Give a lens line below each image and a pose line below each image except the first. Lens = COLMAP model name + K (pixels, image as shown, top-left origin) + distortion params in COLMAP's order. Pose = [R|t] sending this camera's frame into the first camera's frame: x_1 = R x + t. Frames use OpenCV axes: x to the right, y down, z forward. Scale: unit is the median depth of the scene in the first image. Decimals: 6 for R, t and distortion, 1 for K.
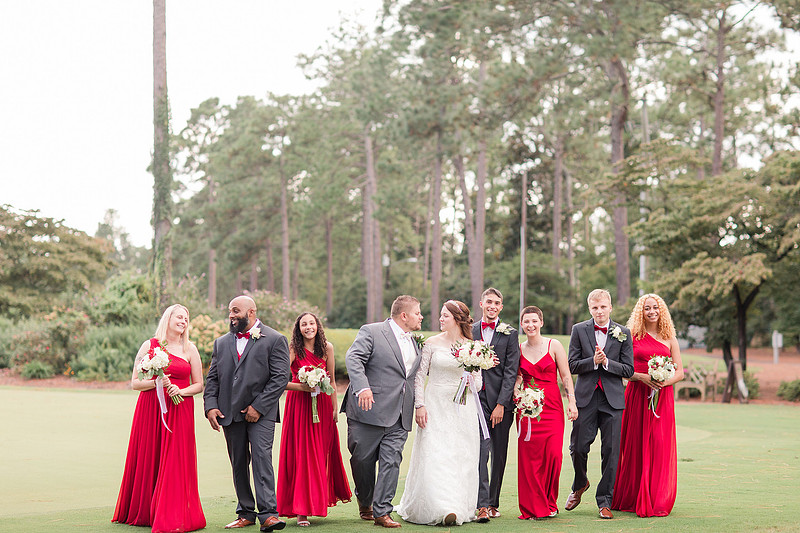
lens RADIAL K [[2198.8, 0, 398.3], [0, 2198.8, 266.8], [0, 0, 1]] dist [0.111928, 0.553562]
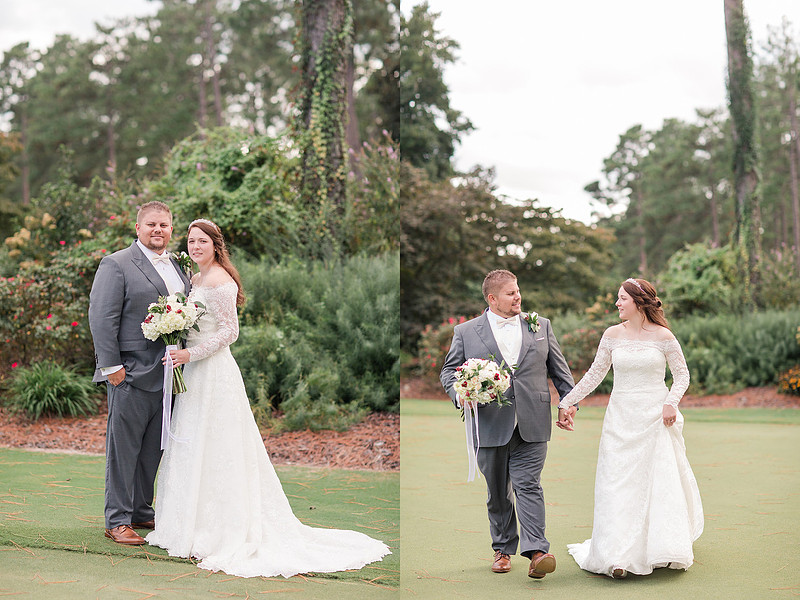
lens RADIAL K [[1659.0, 0, 399.6], [0, 1659.0, 301.0], [0, 0, 1]] dist [-0.227811, -0.139931]
pose [[0.977570, -0.042124, -0.206354, -0.079453], [0.044764, 0.998964, 0.008140, 0.008968], [0.205797, -0.017194, 0.978444, 0.314963]]
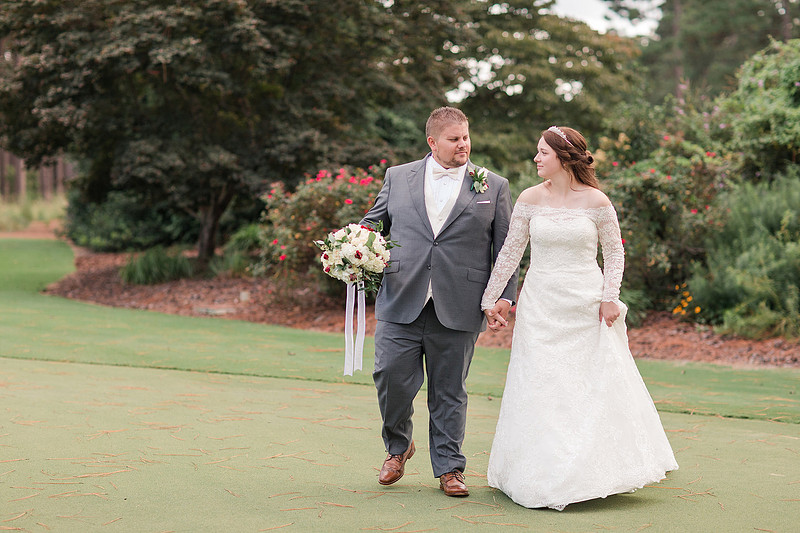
lens RADIAL K [[2205.9, 0, 399.5], [0, 2205.9, 267.1], [0, 0, 1]] dist [0.133775, 0.792148]
pose [[0.982684, -0.009680, -0.185037, -0.088543], [0.021250, 0.997933, 0.060652, 0.012491], [0.184068, -0.063534, 0.980858, 0.438880]]
